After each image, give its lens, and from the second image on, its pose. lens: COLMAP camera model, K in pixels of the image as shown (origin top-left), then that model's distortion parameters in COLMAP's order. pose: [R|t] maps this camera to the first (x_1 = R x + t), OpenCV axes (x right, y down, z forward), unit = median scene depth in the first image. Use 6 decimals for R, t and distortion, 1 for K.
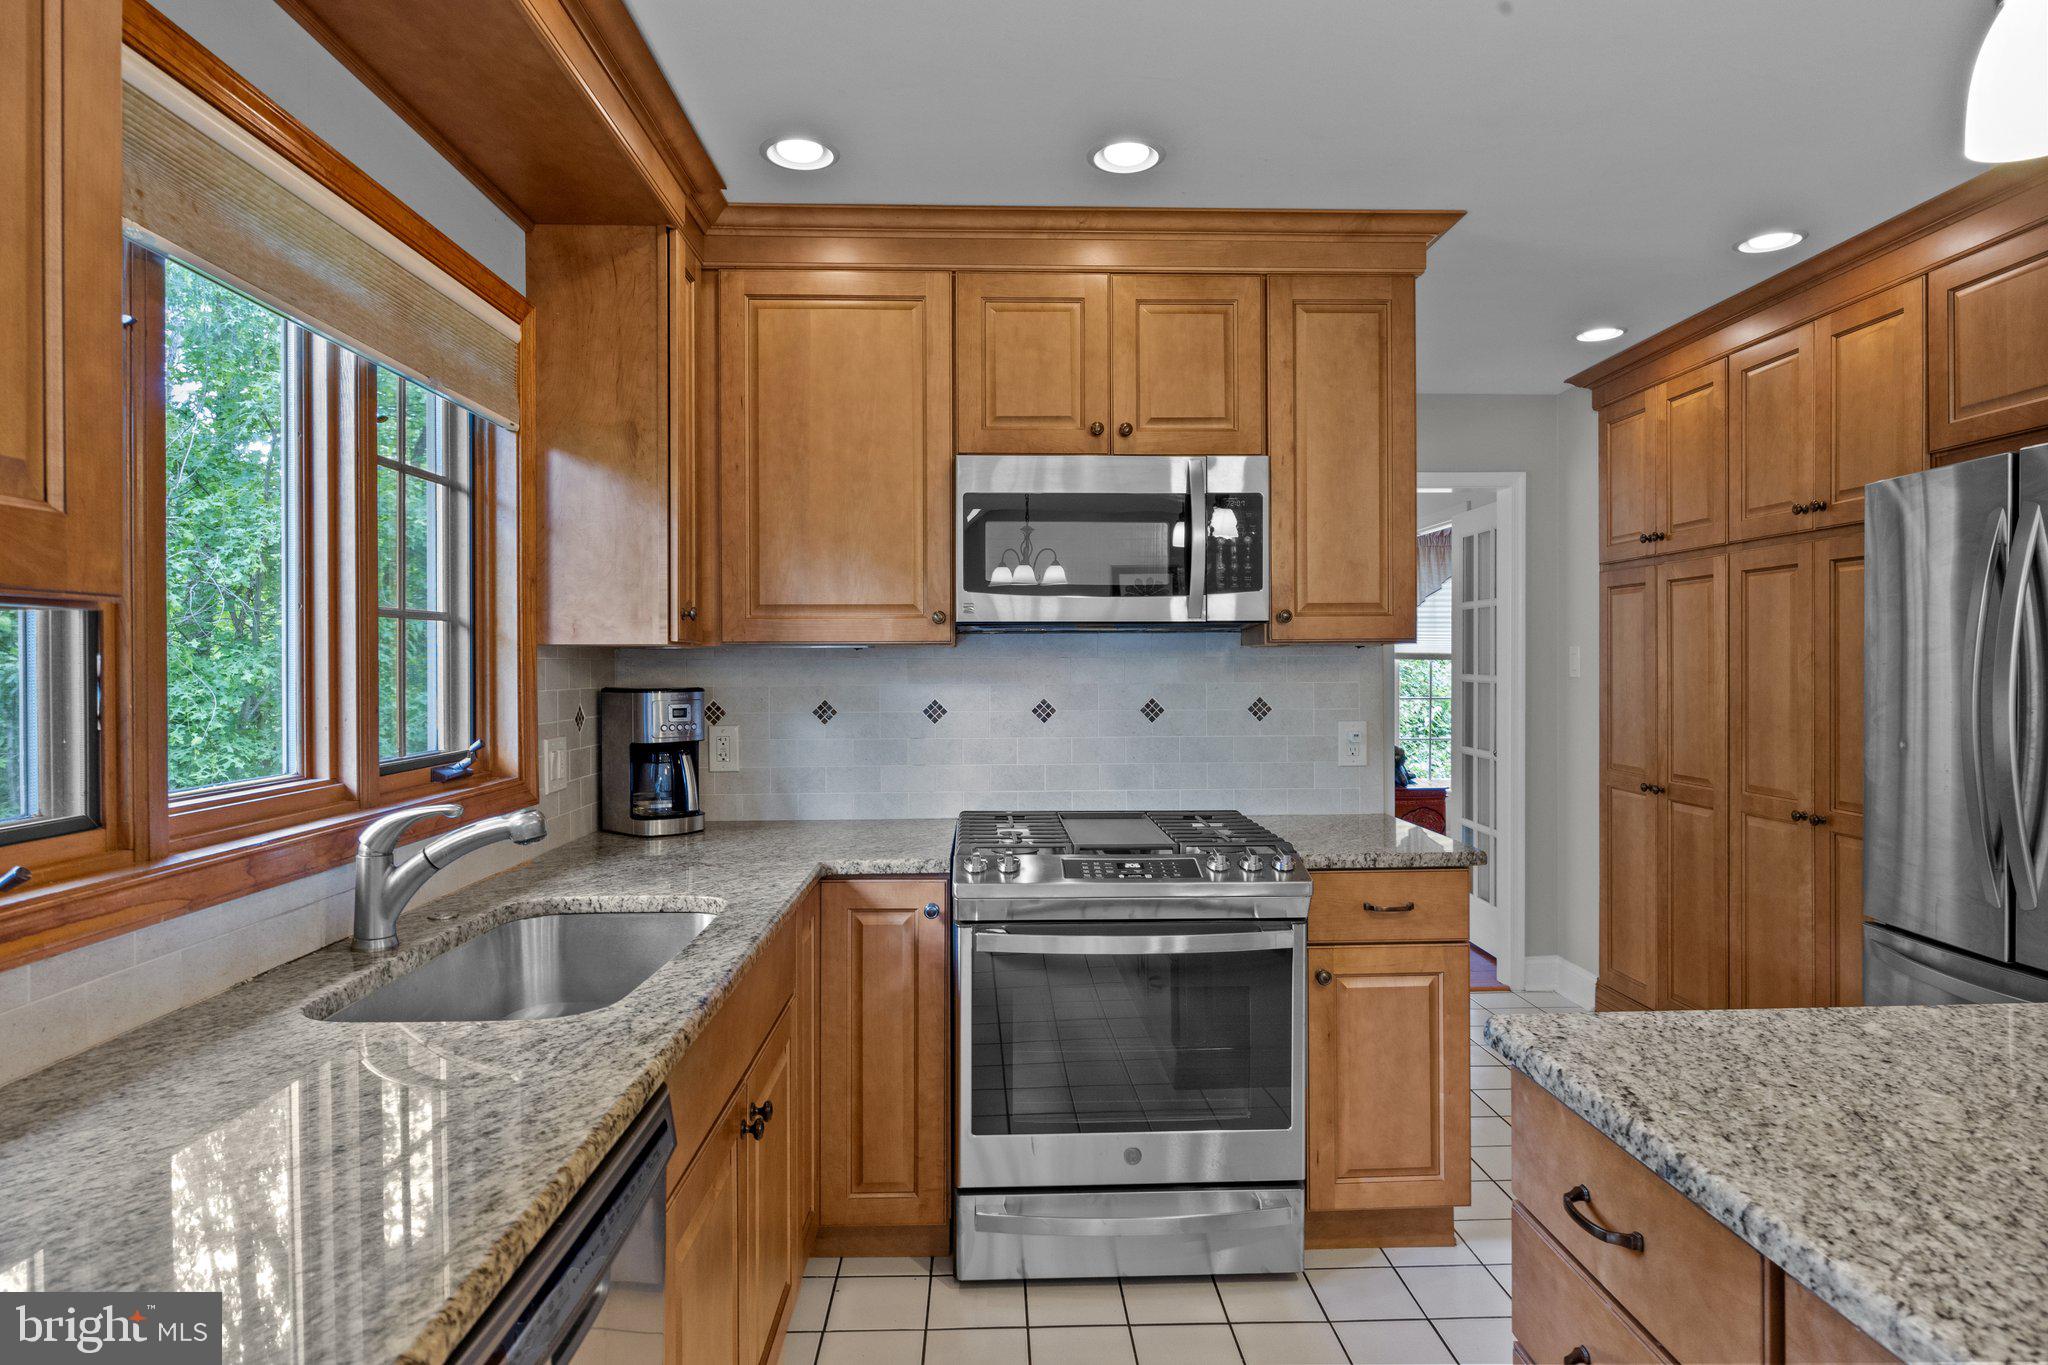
lens RADIAL K [[1149.6, 0, 1027.3], [0, 1149.6, 673.0], [0, 0, 1]] dist [-0.003641, 0.000840]
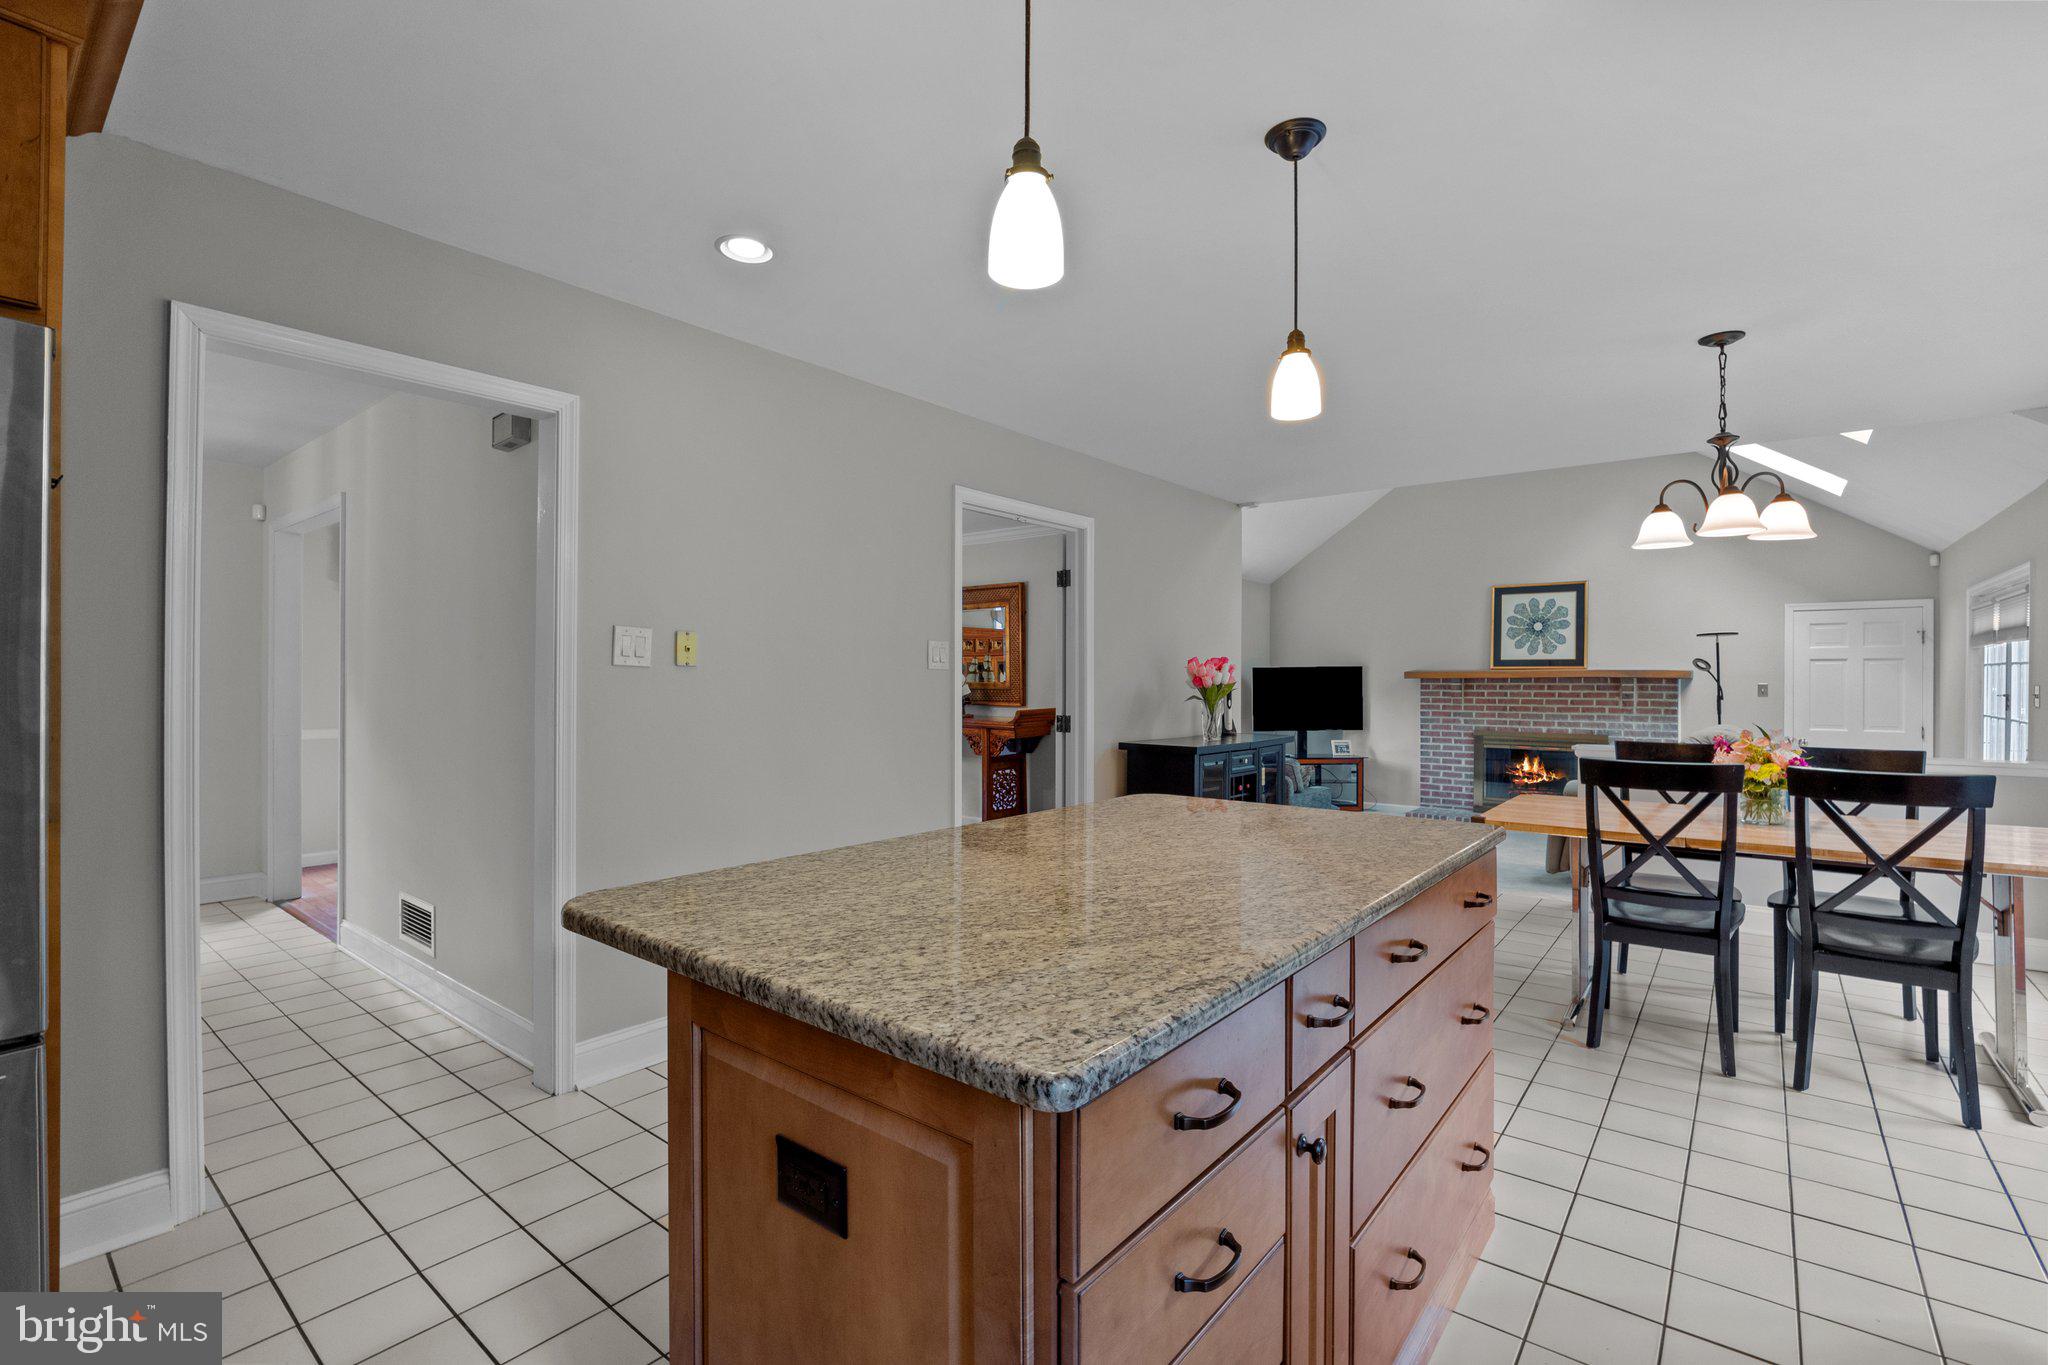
lens RADIAL K [[907.7, 0, 1050.6], [0, 907.7, 681.9], [0, 0, 1]] dist [-0.003926, -0.000269]
pose [[-0.765584, 0.000200, 0.643335, 0.026925], [0.006279, 0.999955, 0.007161, 0.027841], [-0.643305, 0.009521, -0.765551, 0.689011]]
